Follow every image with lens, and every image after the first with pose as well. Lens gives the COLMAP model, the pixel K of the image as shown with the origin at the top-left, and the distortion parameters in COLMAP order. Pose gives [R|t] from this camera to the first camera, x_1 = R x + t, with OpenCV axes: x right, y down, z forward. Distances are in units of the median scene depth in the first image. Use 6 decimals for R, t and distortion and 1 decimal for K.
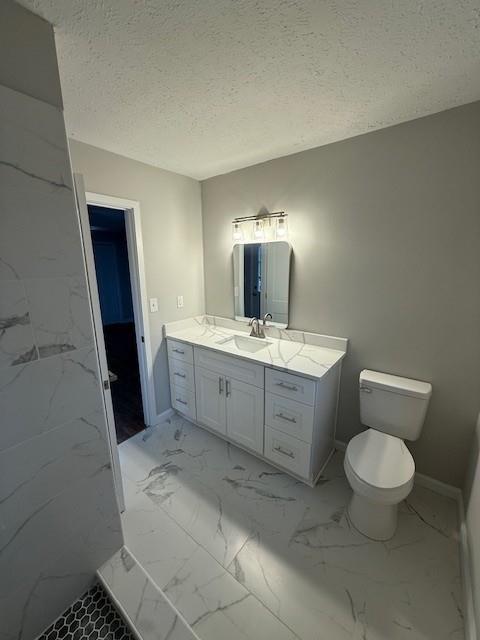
lens RADIAL K [[254.5, 0, 240.0], [0, 254.5, 320.0], [0, 0, 1]] dist [-0.000803, -0.000260]
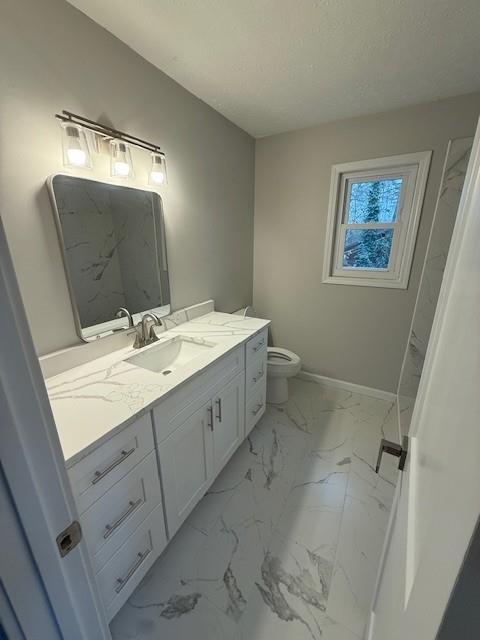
lens RADIAL K [[254.5, 0, 240.0], [0, 254.5, 320.0], [0, 0, 1]] dist [-0.000803, -0.000260]
pose [[-0.145201, -0.288085, 0.946532, -0.616881], [0.228386, 0.921075, 0.315372, -0.151063], [-0.962682, 0.261967, -0.067946, 0.908527]]
